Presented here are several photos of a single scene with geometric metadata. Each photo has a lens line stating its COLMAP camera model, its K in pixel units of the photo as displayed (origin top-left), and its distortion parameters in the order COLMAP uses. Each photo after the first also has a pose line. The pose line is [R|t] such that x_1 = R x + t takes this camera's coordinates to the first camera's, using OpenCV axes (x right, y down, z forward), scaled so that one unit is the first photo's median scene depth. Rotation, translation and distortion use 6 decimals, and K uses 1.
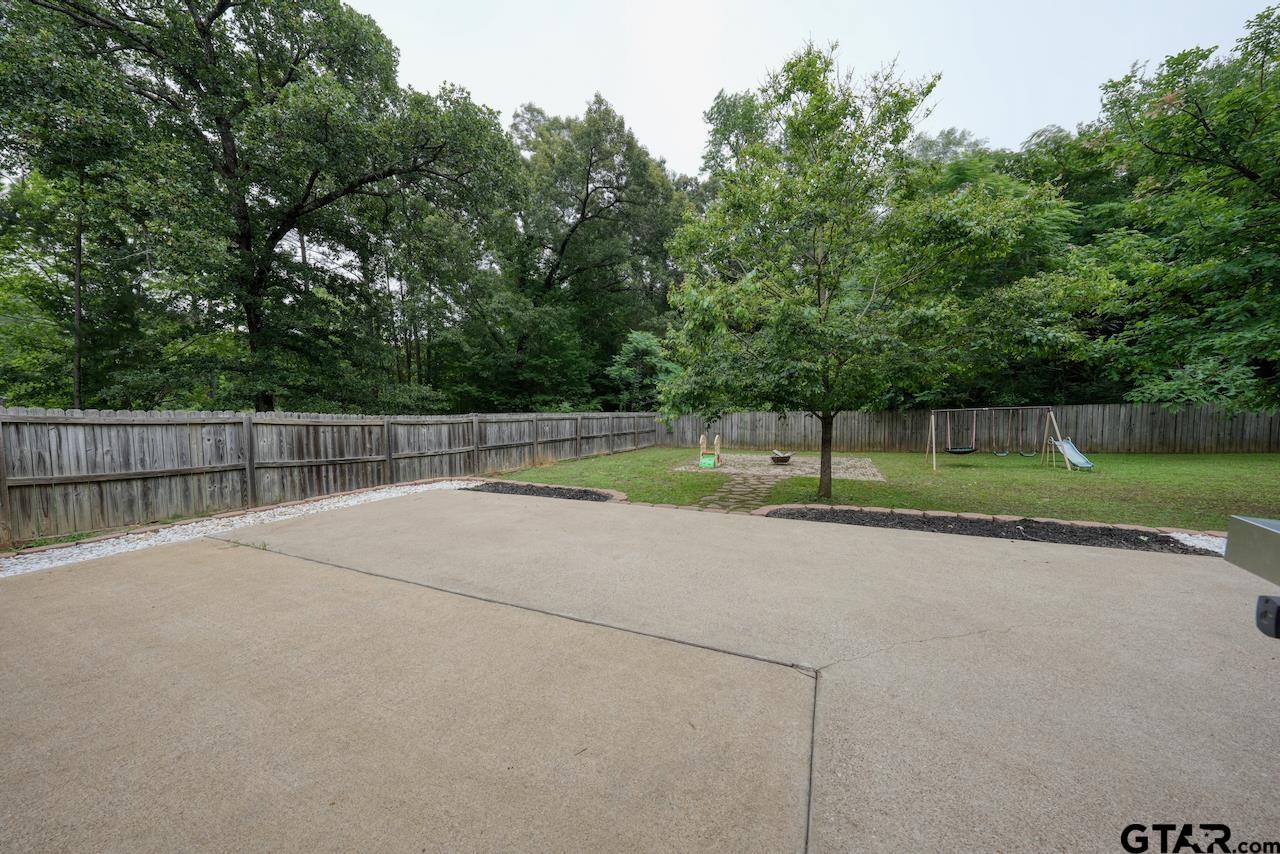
lens RADIAL K [[439.7, 0, 633.6], [0, 439.7, 427.0], [0, 0, 1]] dist [-0.006075, 0.001742]
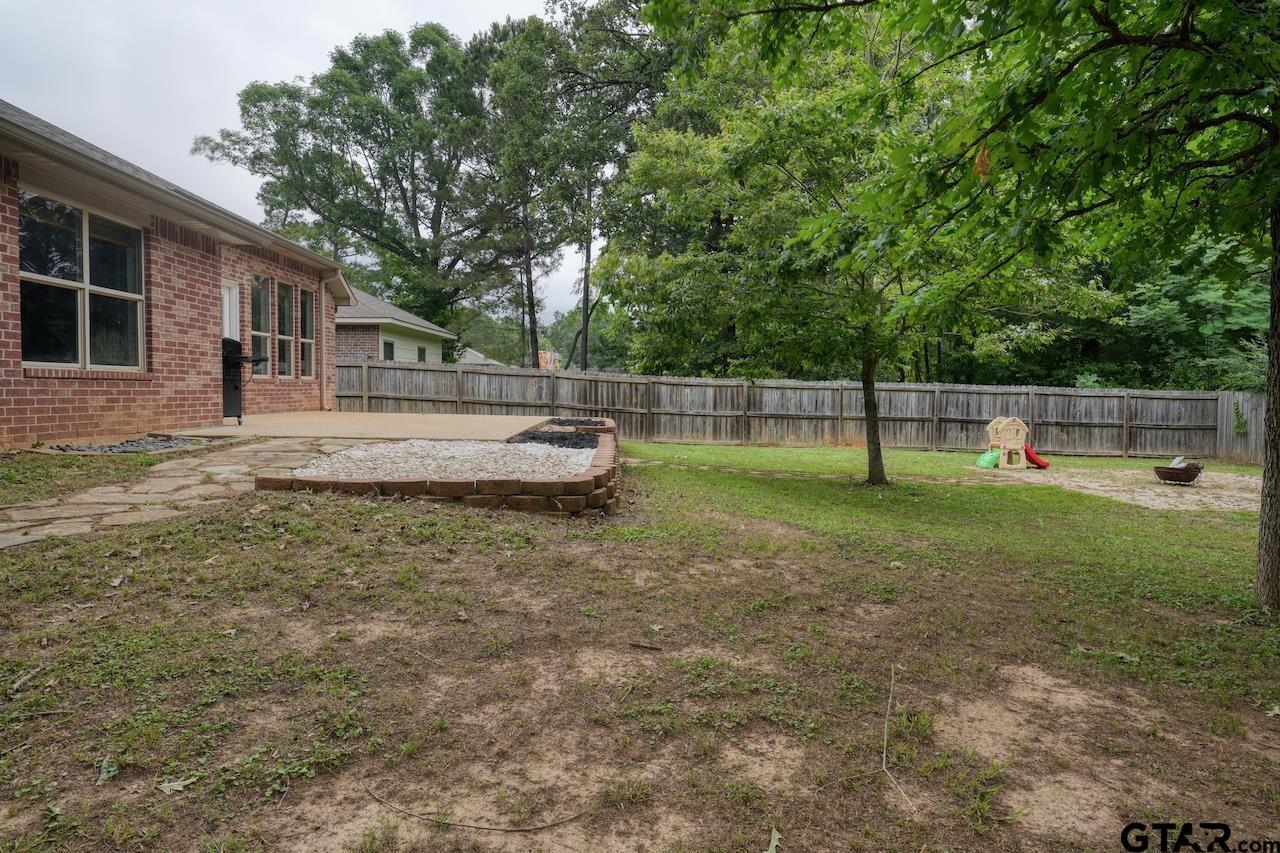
lens RADIAL K [[780.8, 0, 645.2], [0, 780.8, 423.3], [0, 0, 1]] dist [0.005601, -0.001865]
pose [[0.454757, 0.055728, -0.888870, 1.460563], [-0.063990, 0.997505, 0.029800, 0.044674], [0.888314, 0.043327, 0.457189, 0.039089]]
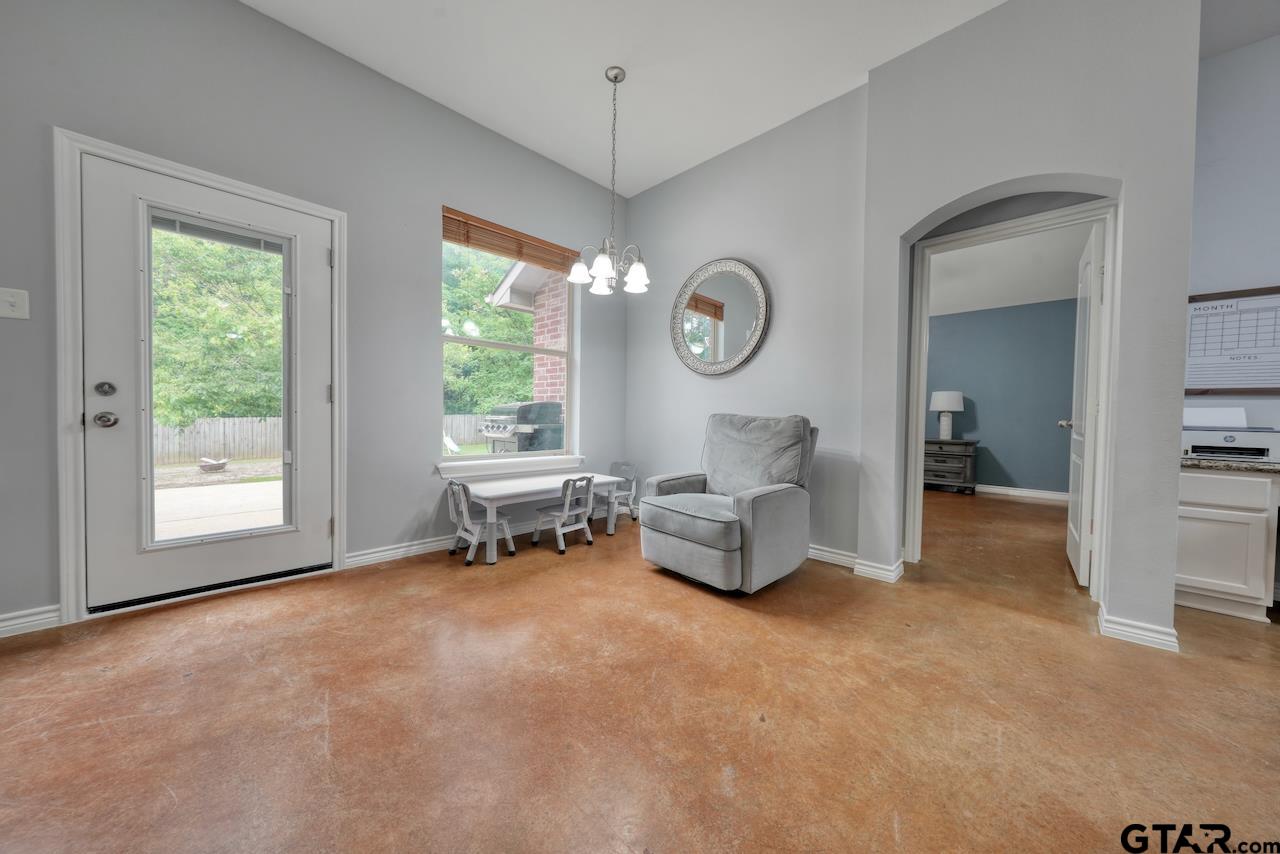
lens RADIAL K [[439.7, 0, 649.8], [0, 439.7, 424.3], [0, 0, 1]] dist [-0.006075, 0.001742]
pose [[0.343263, -0.004247, 0.939230, -0.380922], [0.031472, 0.999480, -0.006983, 0.029580], [-0.938712, 0.031956, 0.343218, -0.353567]]
